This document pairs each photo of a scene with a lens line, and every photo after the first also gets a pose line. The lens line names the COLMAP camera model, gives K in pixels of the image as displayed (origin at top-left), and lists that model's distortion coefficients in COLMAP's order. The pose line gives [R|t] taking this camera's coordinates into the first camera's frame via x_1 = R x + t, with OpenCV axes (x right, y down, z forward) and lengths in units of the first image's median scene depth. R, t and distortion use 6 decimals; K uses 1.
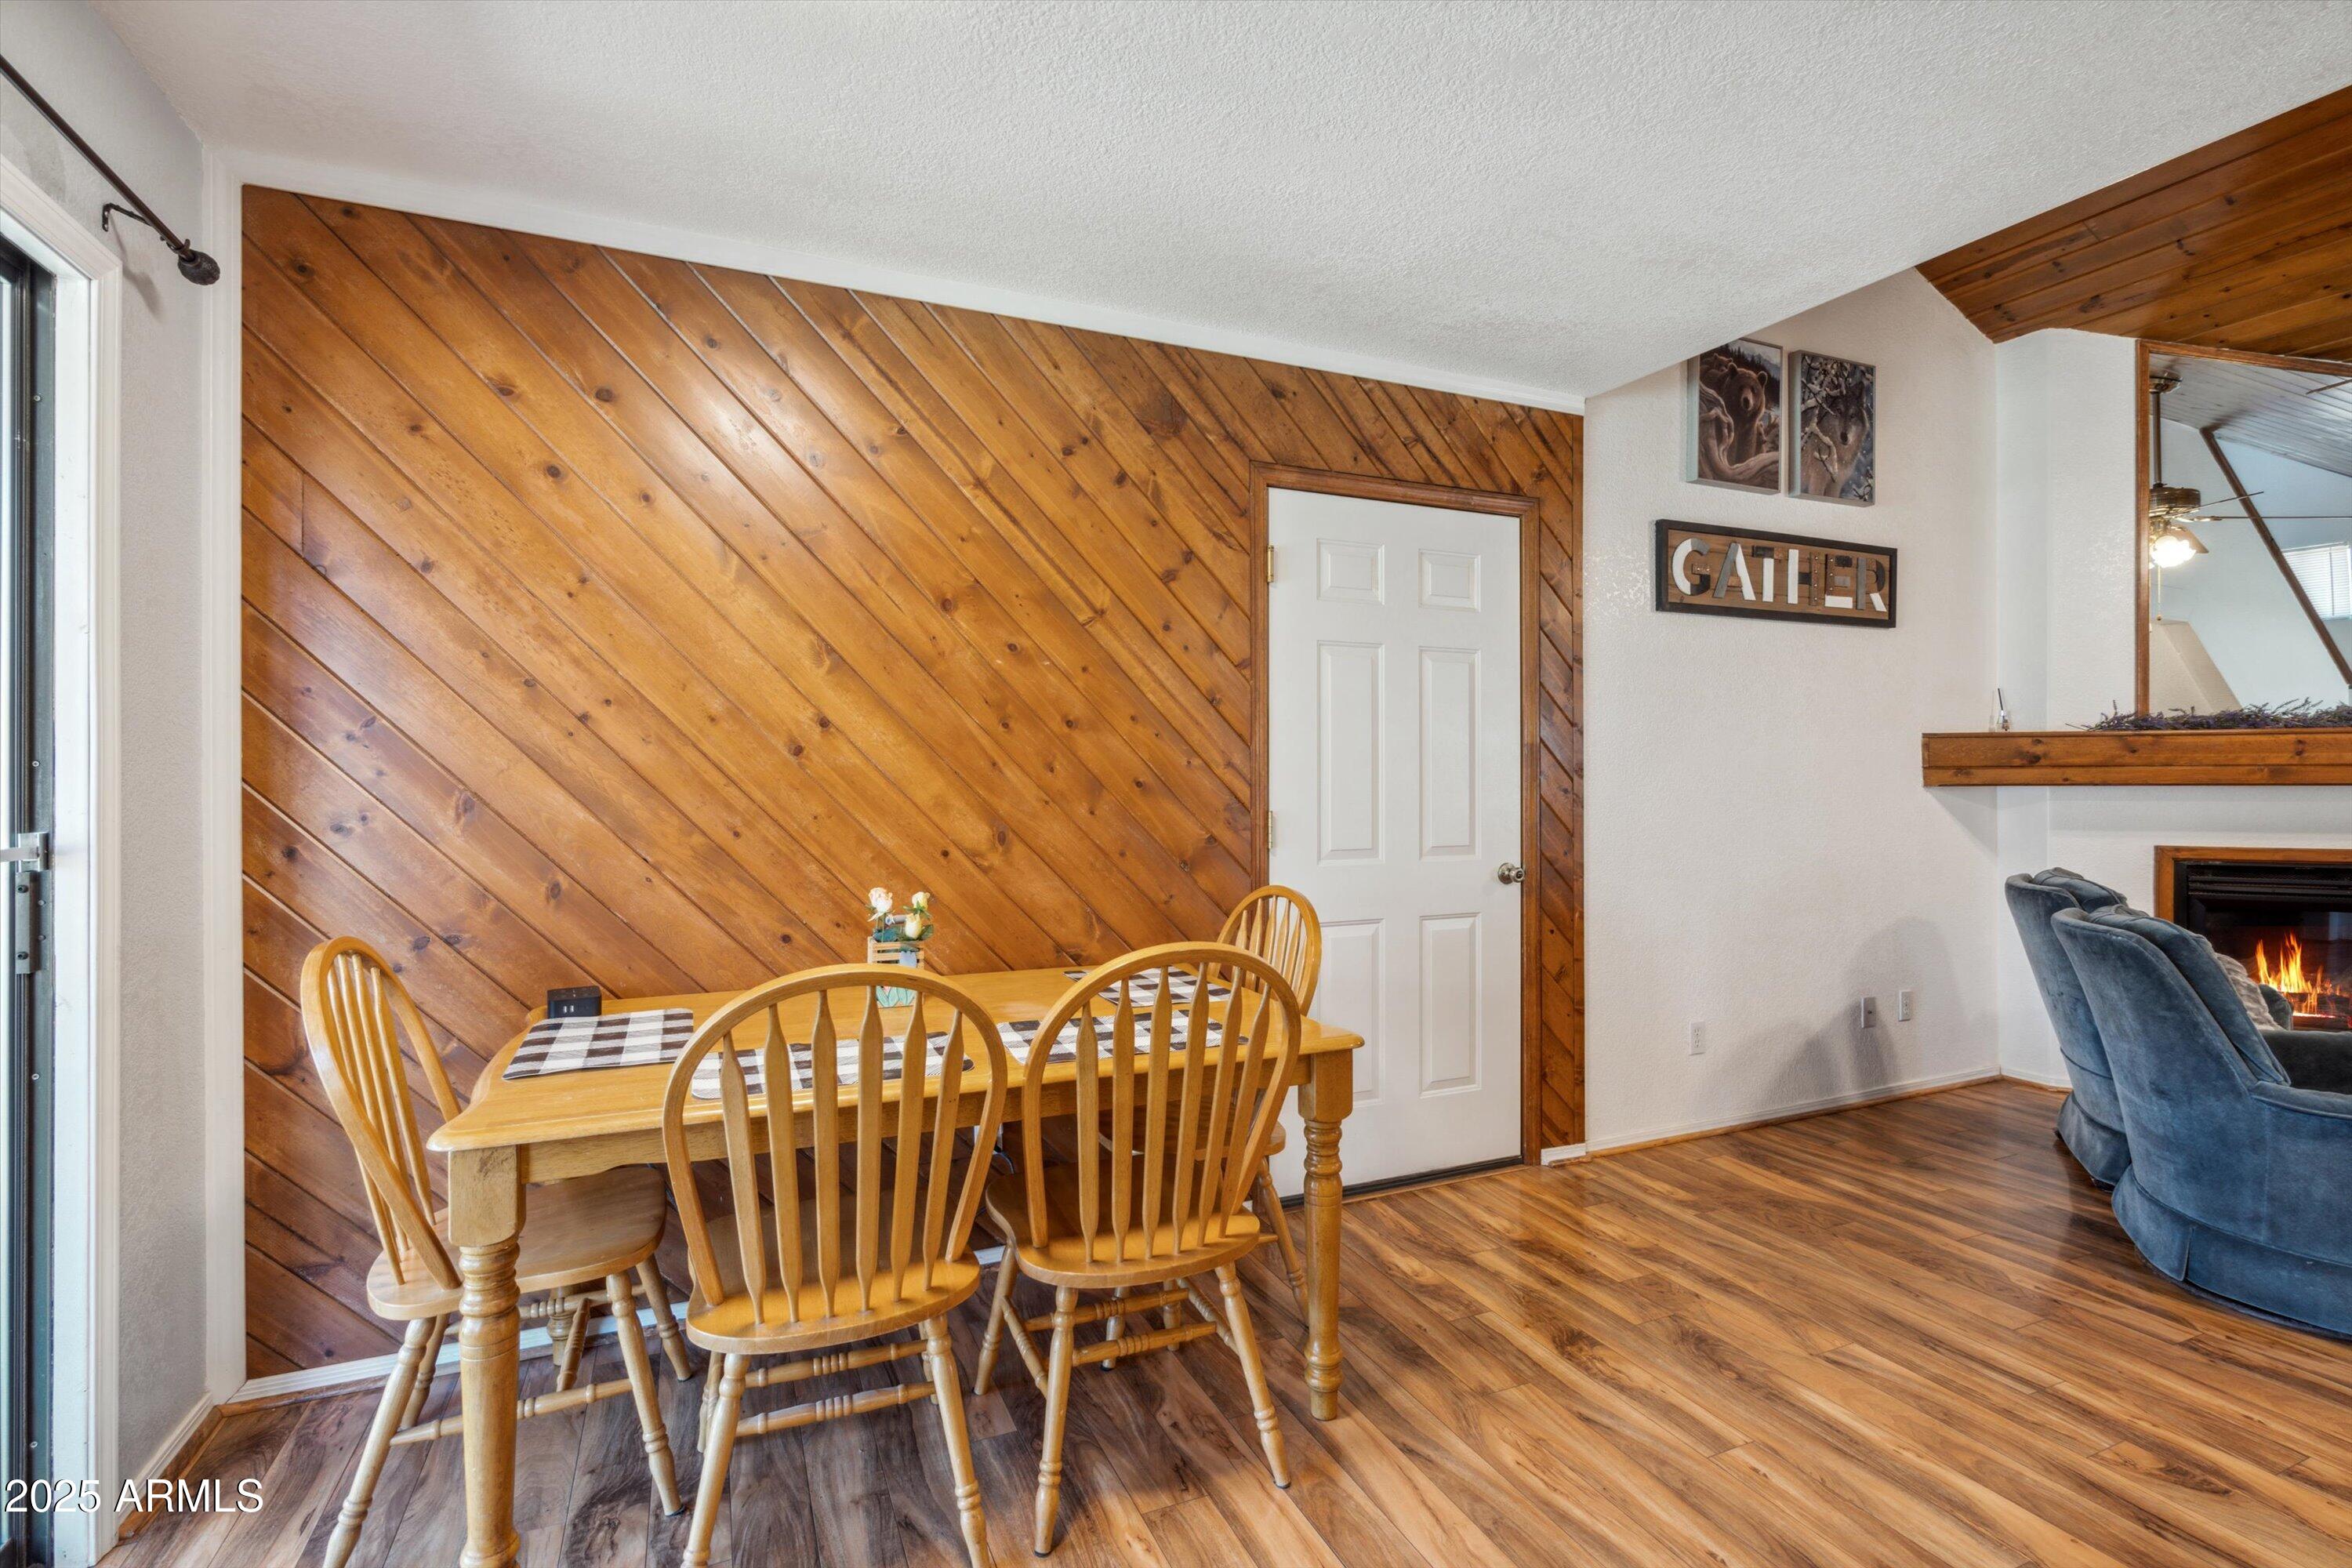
lens RADIAL K [[1073.7, 0, 1174.0], [0, 1073.7, 780.0], [0, 0, 1]] dist [-0.003443, 0.000125]
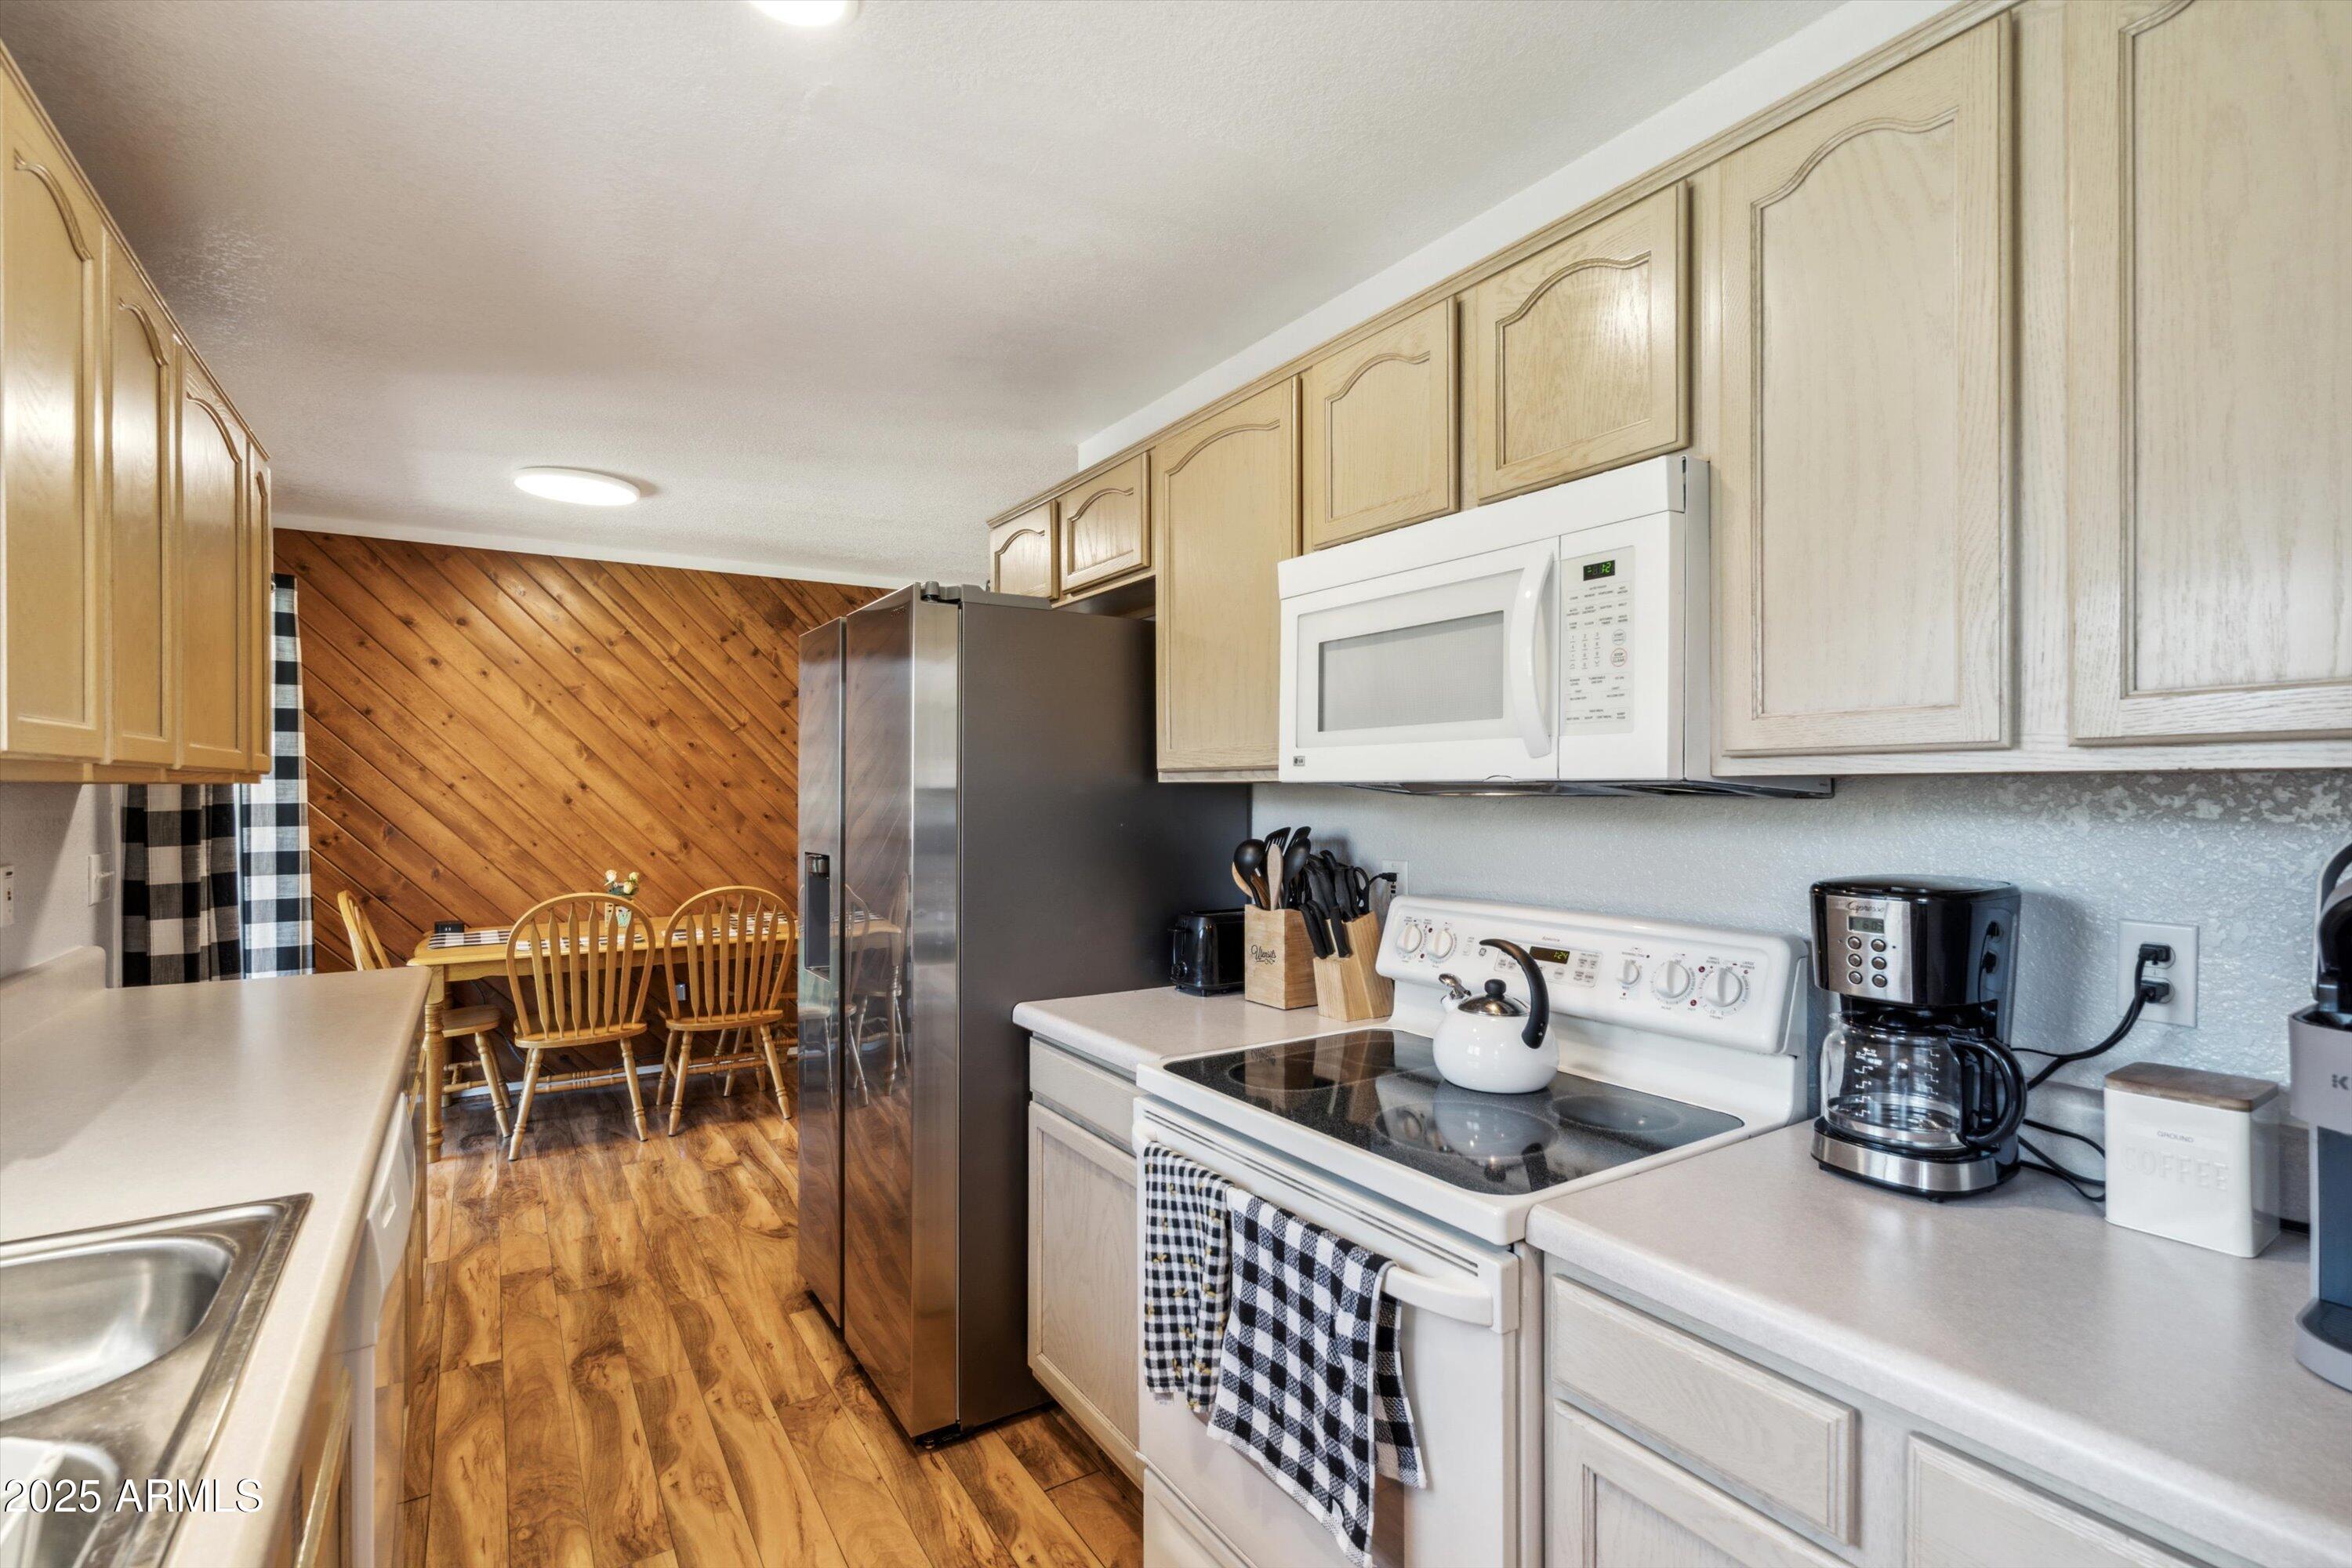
lens RADIAL K [[1092.9, 0, 1172.0], [0, 1092.9, 798.3], [0, 0, 1]] dist [0.002998, 0.000478]
pose [[0.988674, -0.000765, 0.150075, 0.400400], [-0.000129, 0.999982, 0.005946, -0.041378], [-0.150077, -0.005898, 0.988657, -1.038828]]
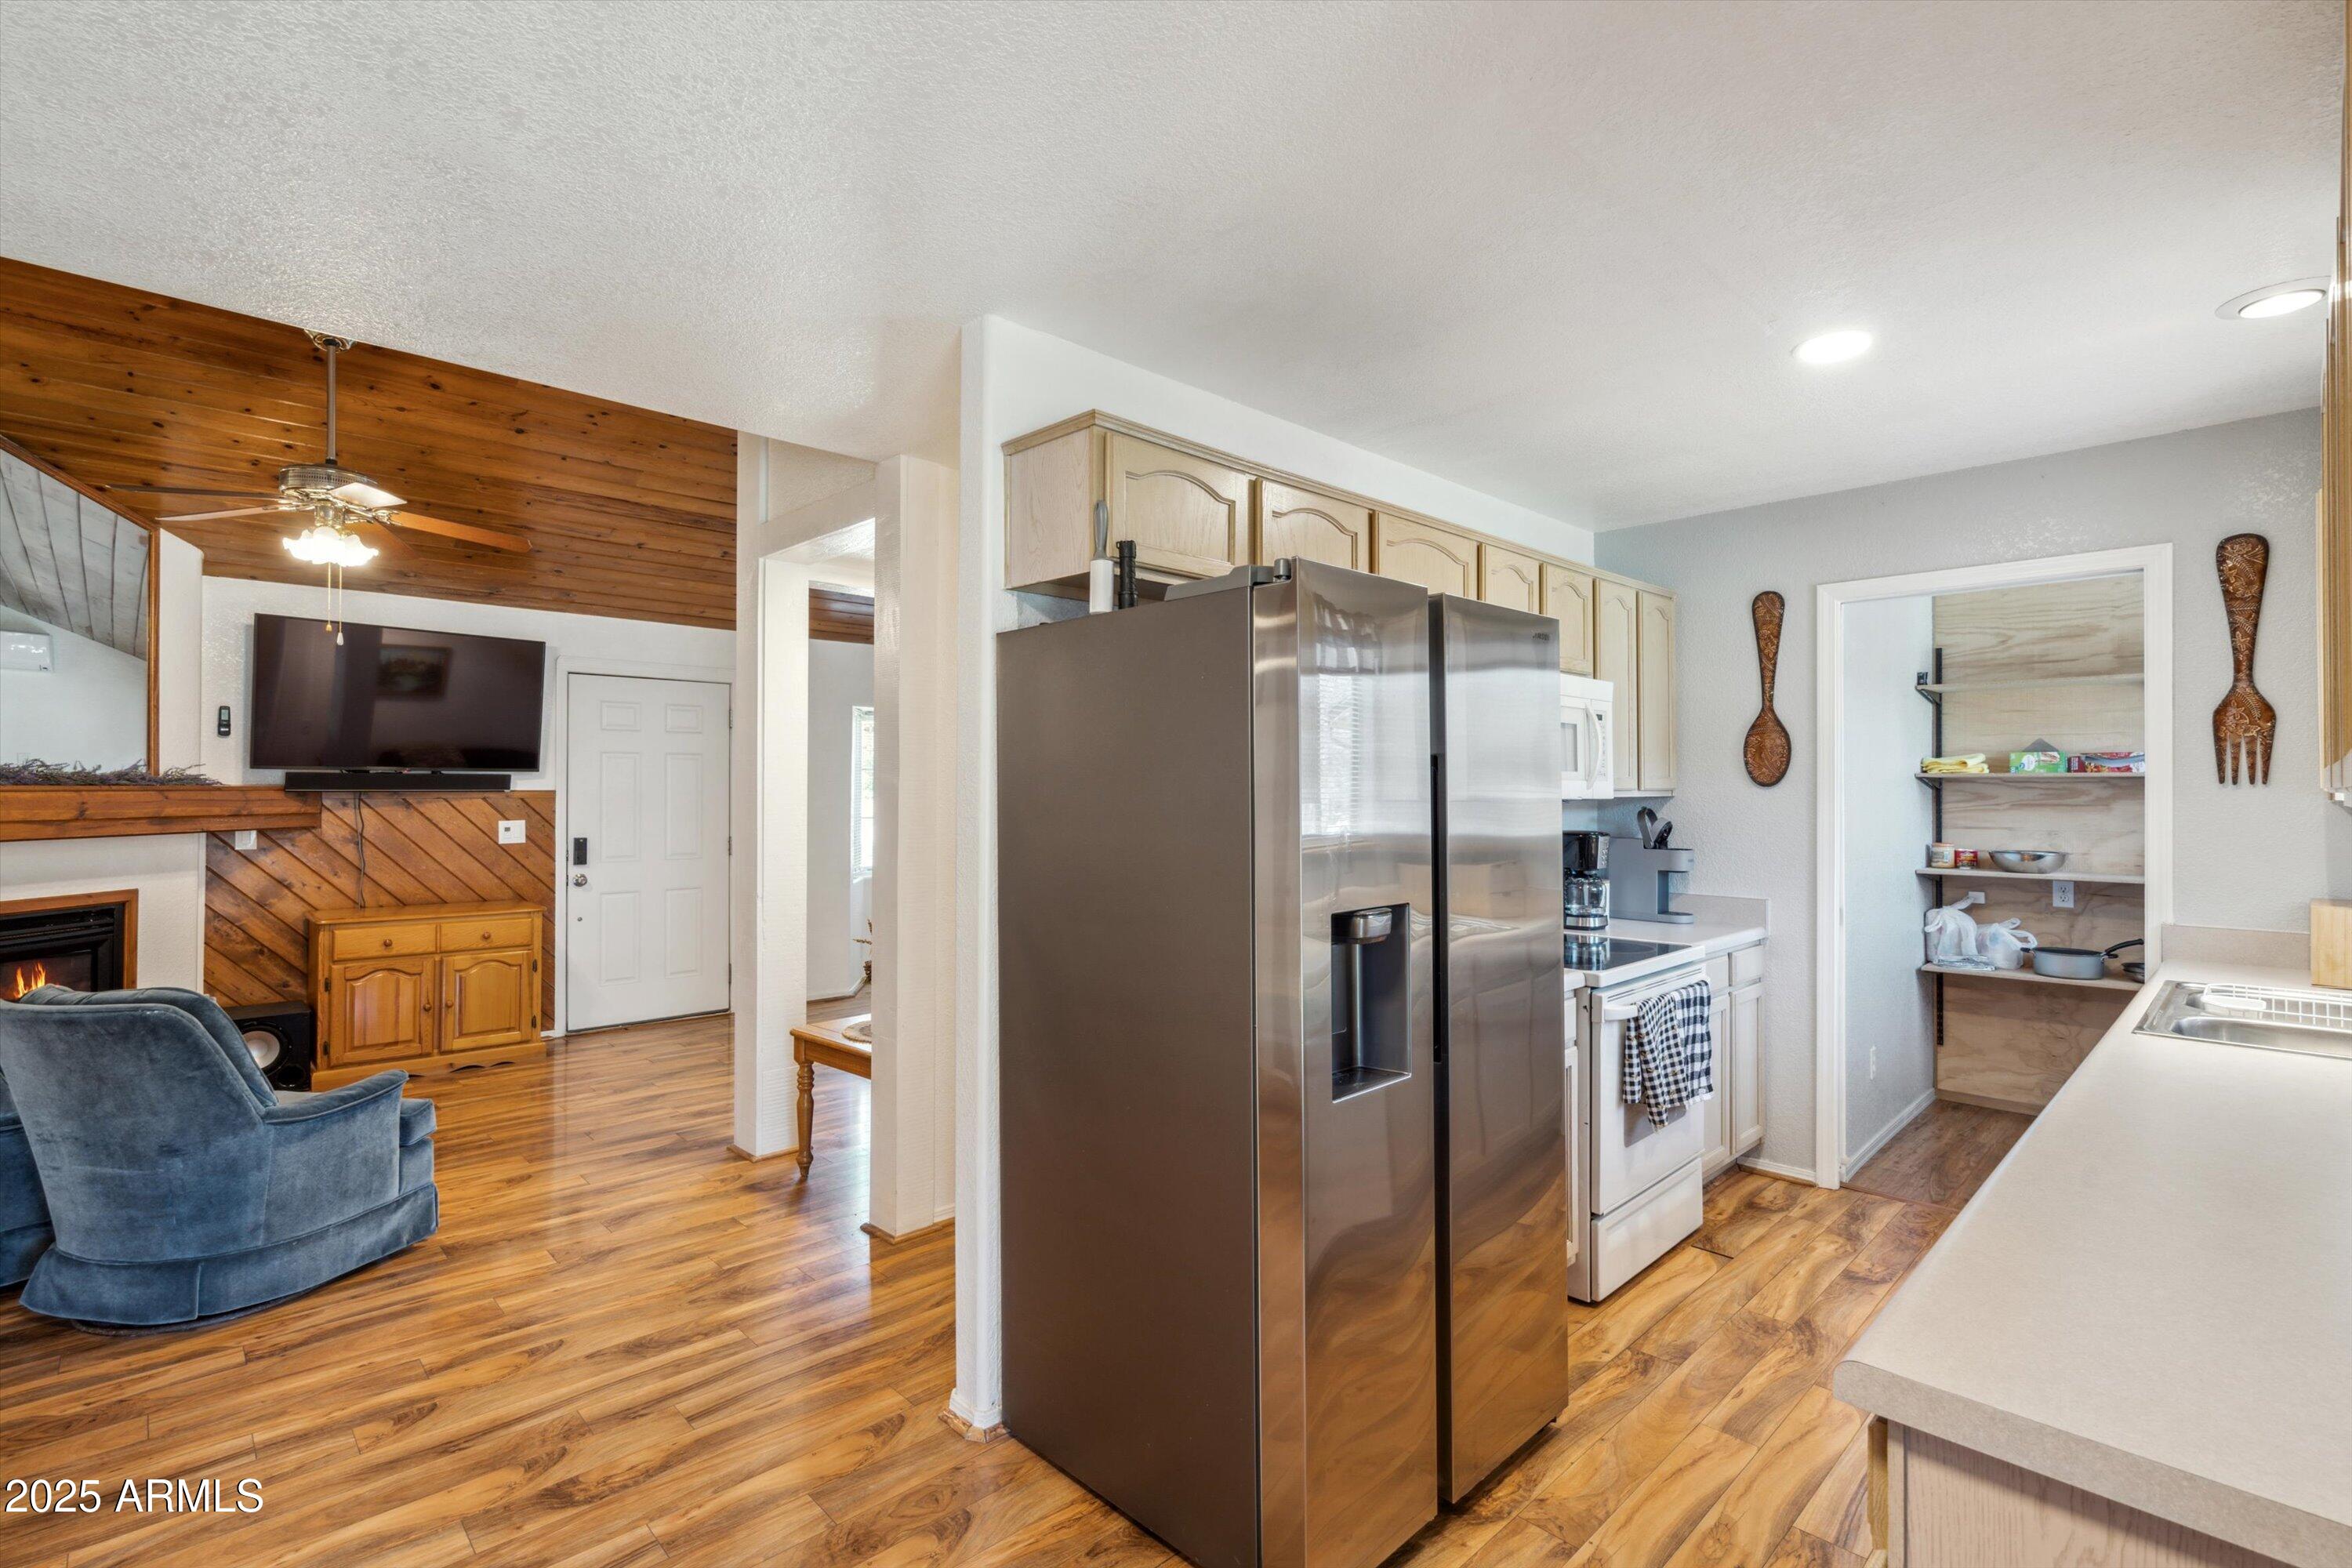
lens RADIAL K [[1073.7, 0, 1174.0], [0, 1073.7, 780.0], [0, 0, 1]] dist [-0.003443, 0.000125]
pose [[-0.346430, 0.011014, 0.938011, -0.391123], [0.002554, 0.999938, -0.010798, -0.056880], [-0.938072, -0.001345, -0.346437, 0.418206]]
